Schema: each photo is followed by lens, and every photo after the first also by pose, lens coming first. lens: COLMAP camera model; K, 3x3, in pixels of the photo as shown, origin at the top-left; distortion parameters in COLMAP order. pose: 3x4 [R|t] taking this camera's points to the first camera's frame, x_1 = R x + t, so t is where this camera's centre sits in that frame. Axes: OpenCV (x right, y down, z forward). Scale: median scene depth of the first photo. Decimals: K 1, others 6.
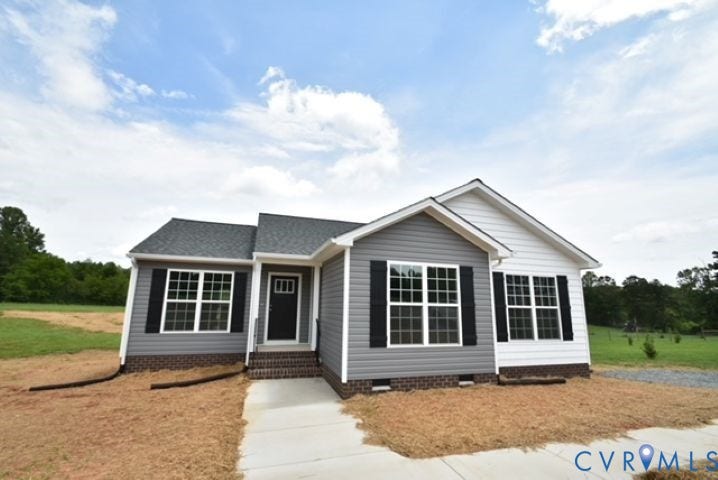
lens RADIAL K [[318.0, 0, 359.2], [0, 318.0, 240.0], [0, 0, 1]] dist [-0.004874, -0.004137]
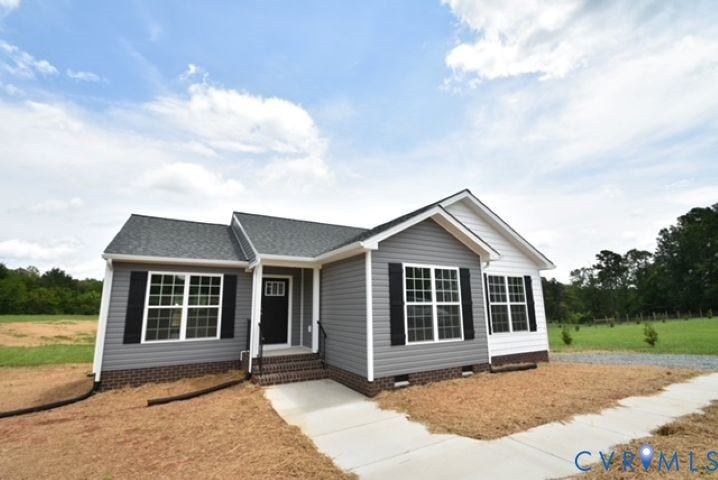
lens RADIAL K [[311.8, 0, 355.7], [0, 311.8, 234.8], [0, 0, 1]] dist [-0.002413, -0.007207]
pose [[0.978354, 0.018708, 0.206091, -0.218534], [-0.013815, 0.999588, -0.025155, -0.001256], [-0.206477, 0.021764, 0.978209, 0.002680]]
